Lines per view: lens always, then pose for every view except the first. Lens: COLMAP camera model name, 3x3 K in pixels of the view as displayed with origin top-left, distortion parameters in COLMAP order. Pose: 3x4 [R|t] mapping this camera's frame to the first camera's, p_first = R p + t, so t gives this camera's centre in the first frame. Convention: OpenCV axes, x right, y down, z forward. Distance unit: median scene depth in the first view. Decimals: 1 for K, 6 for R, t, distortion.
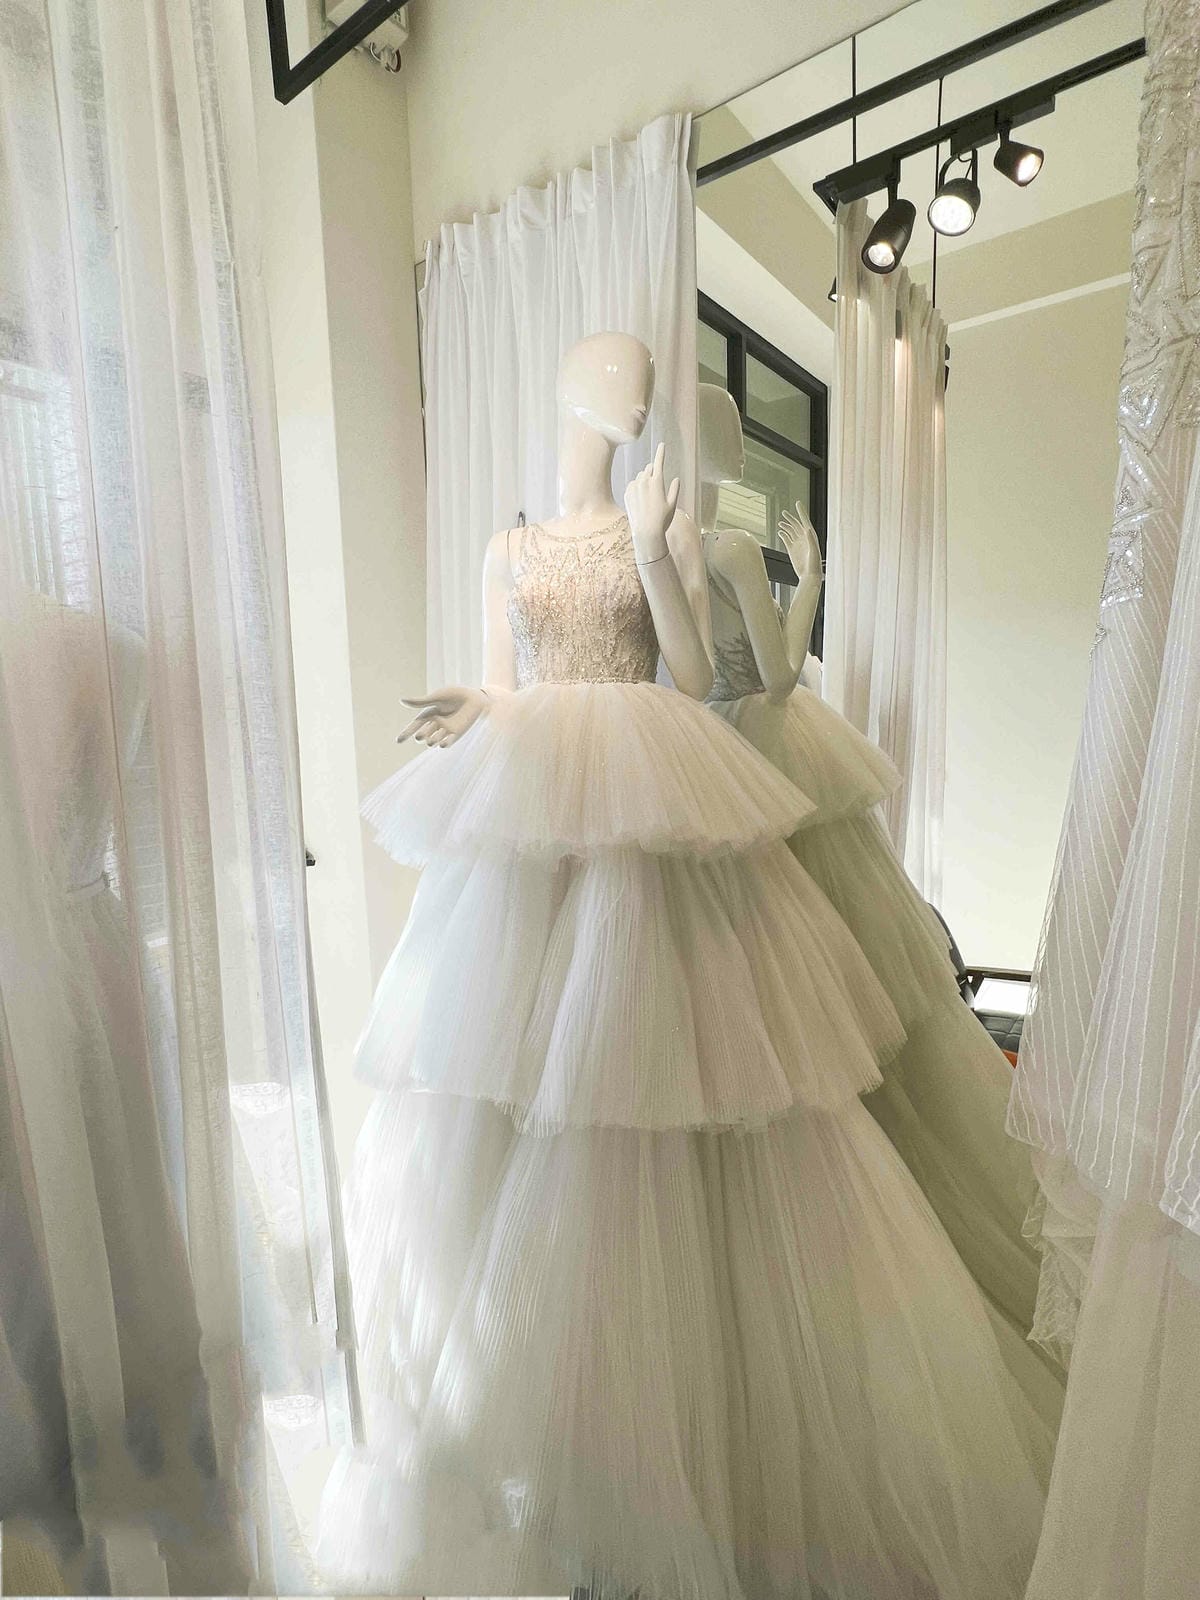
lens RADIAL K [[836.9, 0, 603.4], [0, 836.9, 800.3], [0, 0, 1]] dist [-0.003314, 0.001115]
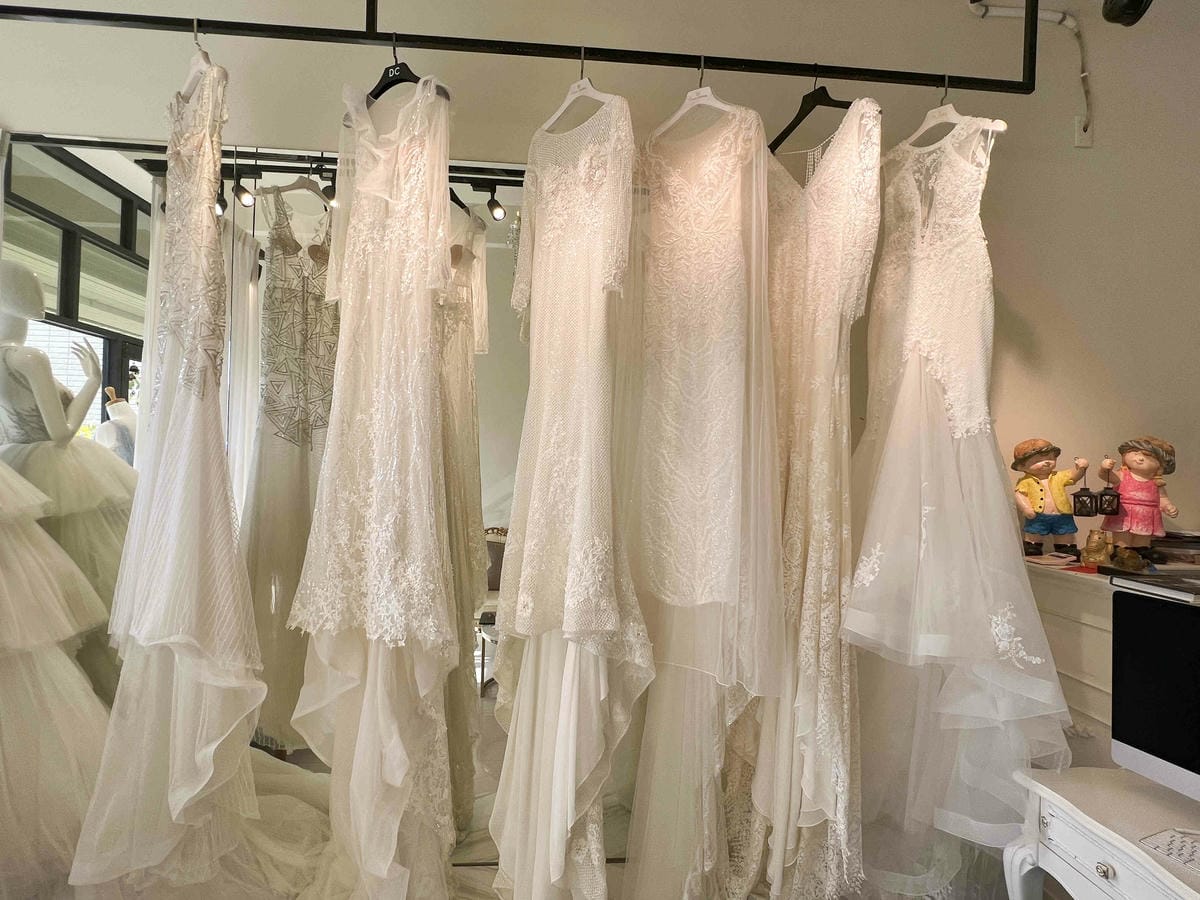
lens RADIAL K [[627.7, 0, 595.7], [0, 627.7, 450.1], [0, 0, 1]] dist [-0.003314, 0.001115]
pose [[0.749291, 0.059158, 0.659593, 0.184391], [0.034731, 0.991121, -0.128347, 0.098236], [-0.661330, 0.119077, 0.740583, -0.712692]]
